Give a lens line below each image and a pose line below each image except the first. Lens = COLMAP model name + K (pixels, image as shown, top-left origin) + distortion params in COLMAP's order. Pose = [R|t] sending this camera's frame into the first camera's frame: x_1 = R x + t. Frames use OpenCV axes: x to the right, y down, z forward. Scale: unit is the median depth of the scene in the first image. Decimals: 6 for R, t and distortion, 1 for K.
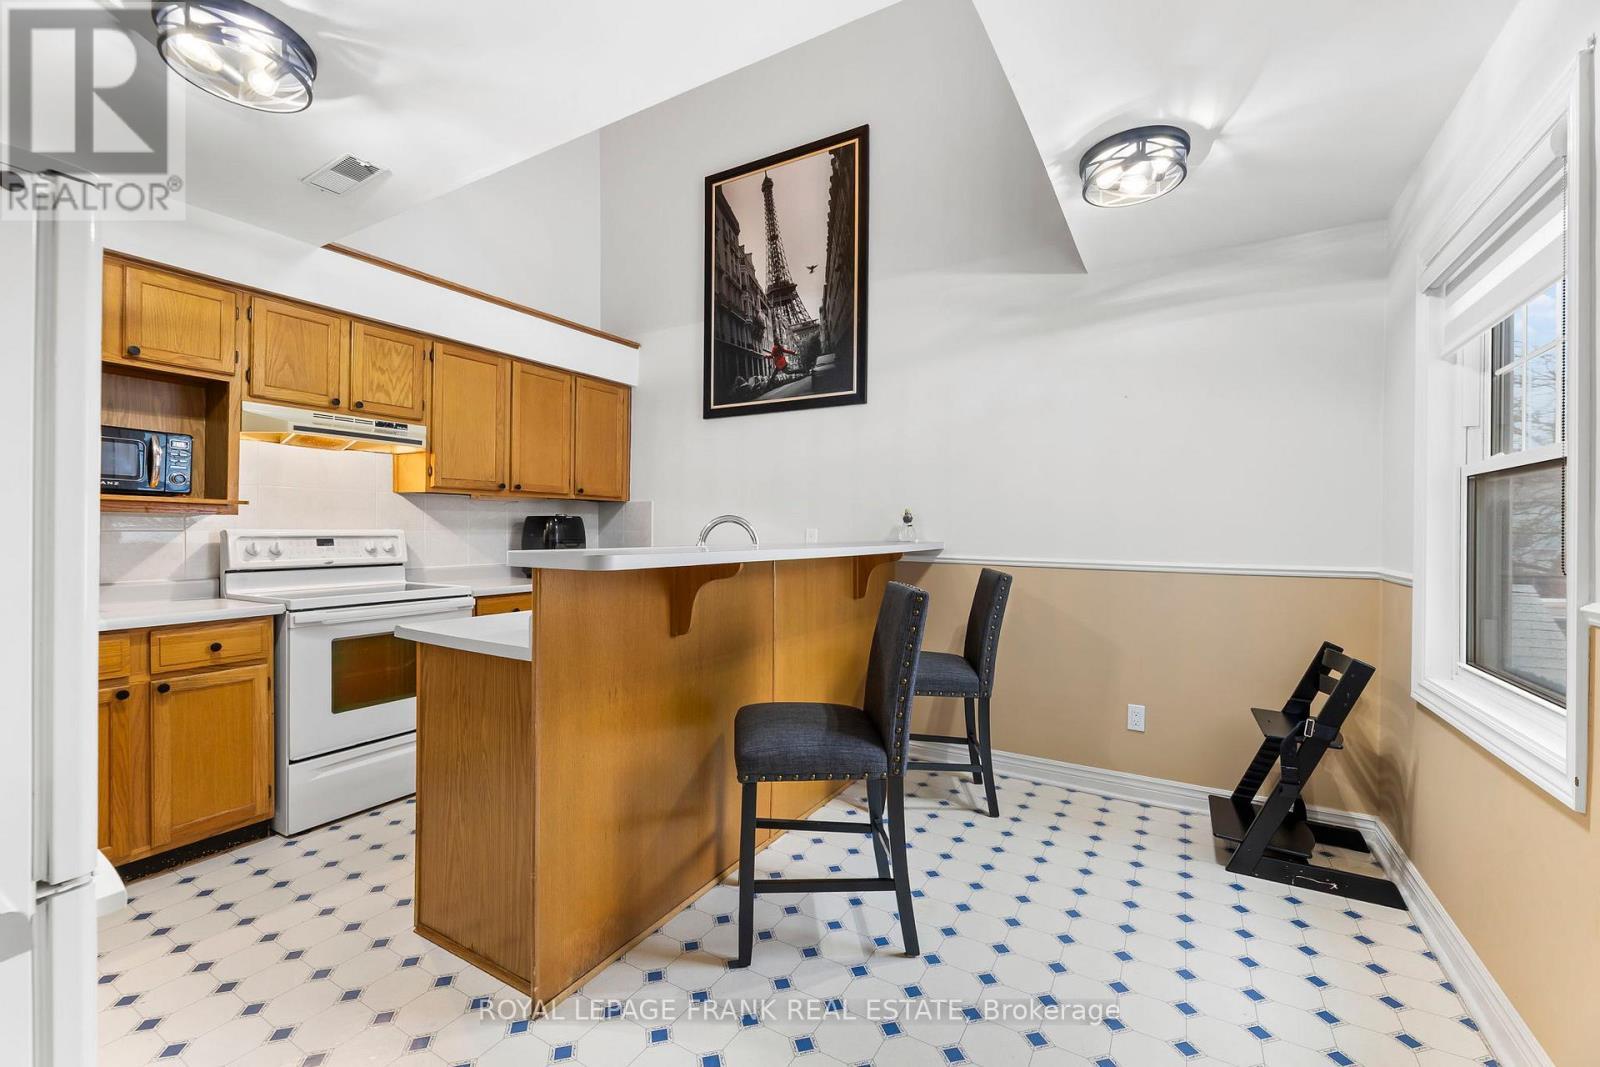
lens RADIAL K [[675.4, 0, 800.0], [0, 675.4, 533.5], [0, 0, 1]] dist [-0.002958, -0.000121]
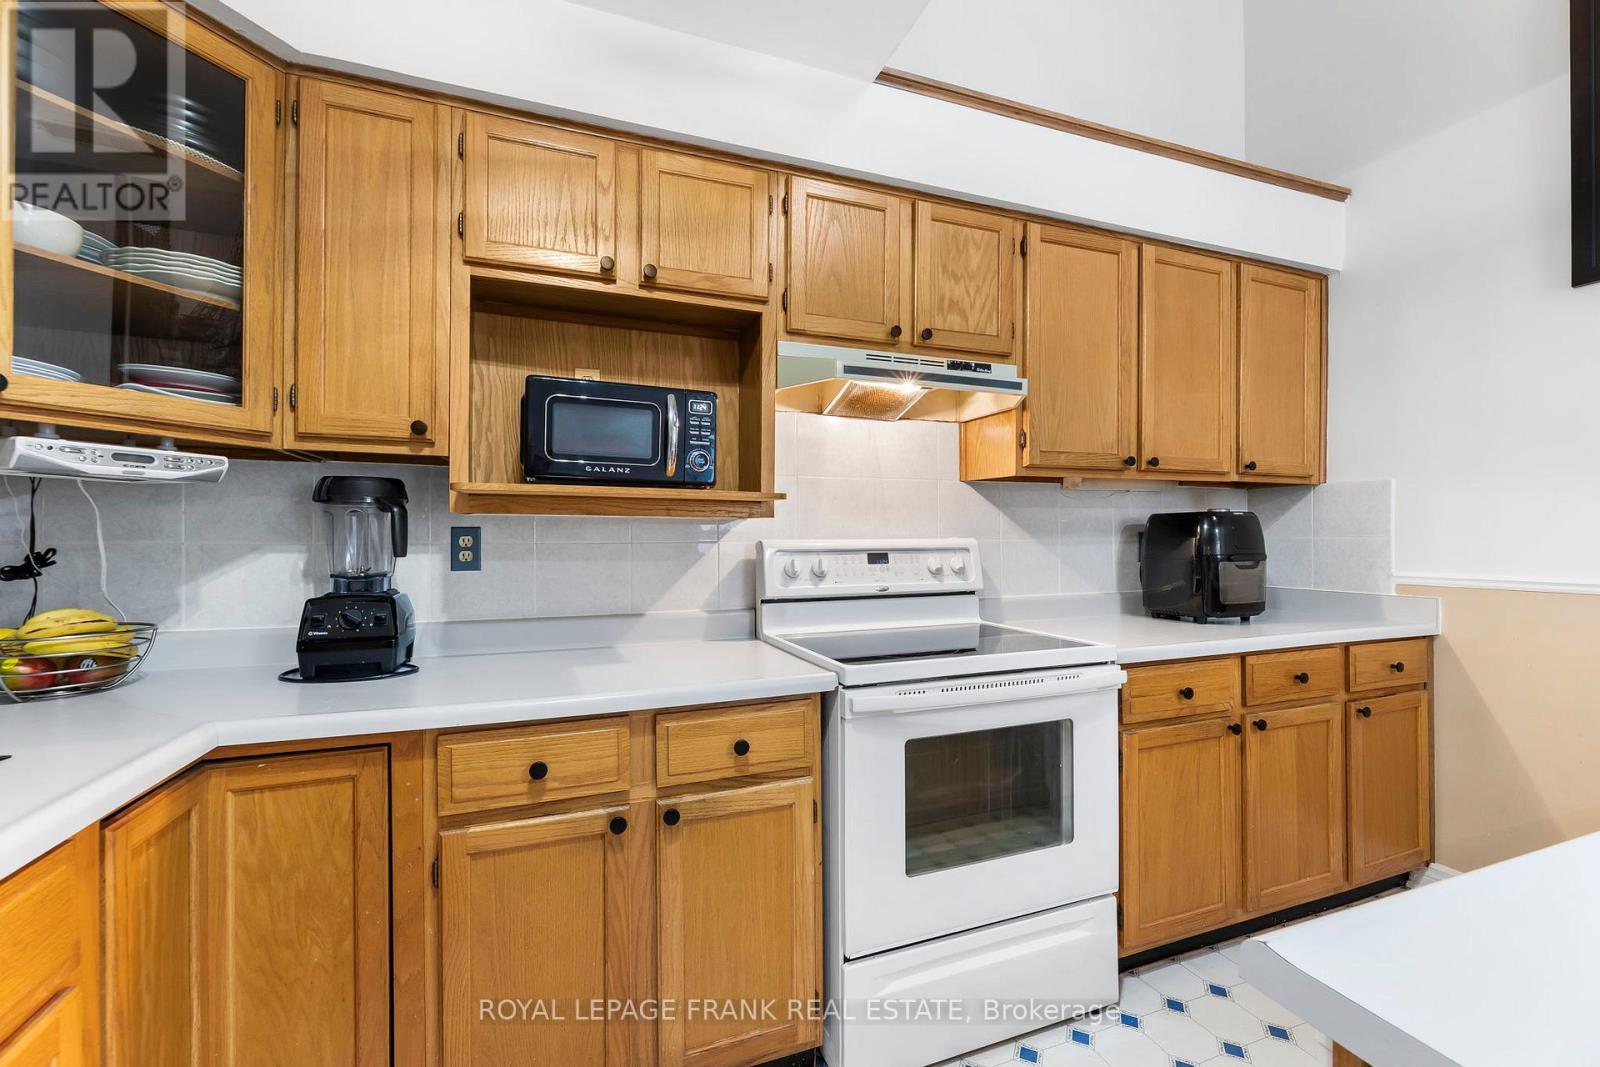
lens RADIAL K [[646.2, 0, 790.2], [0, 646.2, 538.6], [0, 0, 1]] dist [-0.001460, -0.000306]
pose [[0.772760, -0.006862, -0.634662, -0.399561], [0.005166, 0.999976, -0.004522, -0.004269], [0.634678, 0.000215, 0.772777, 0.495351]]
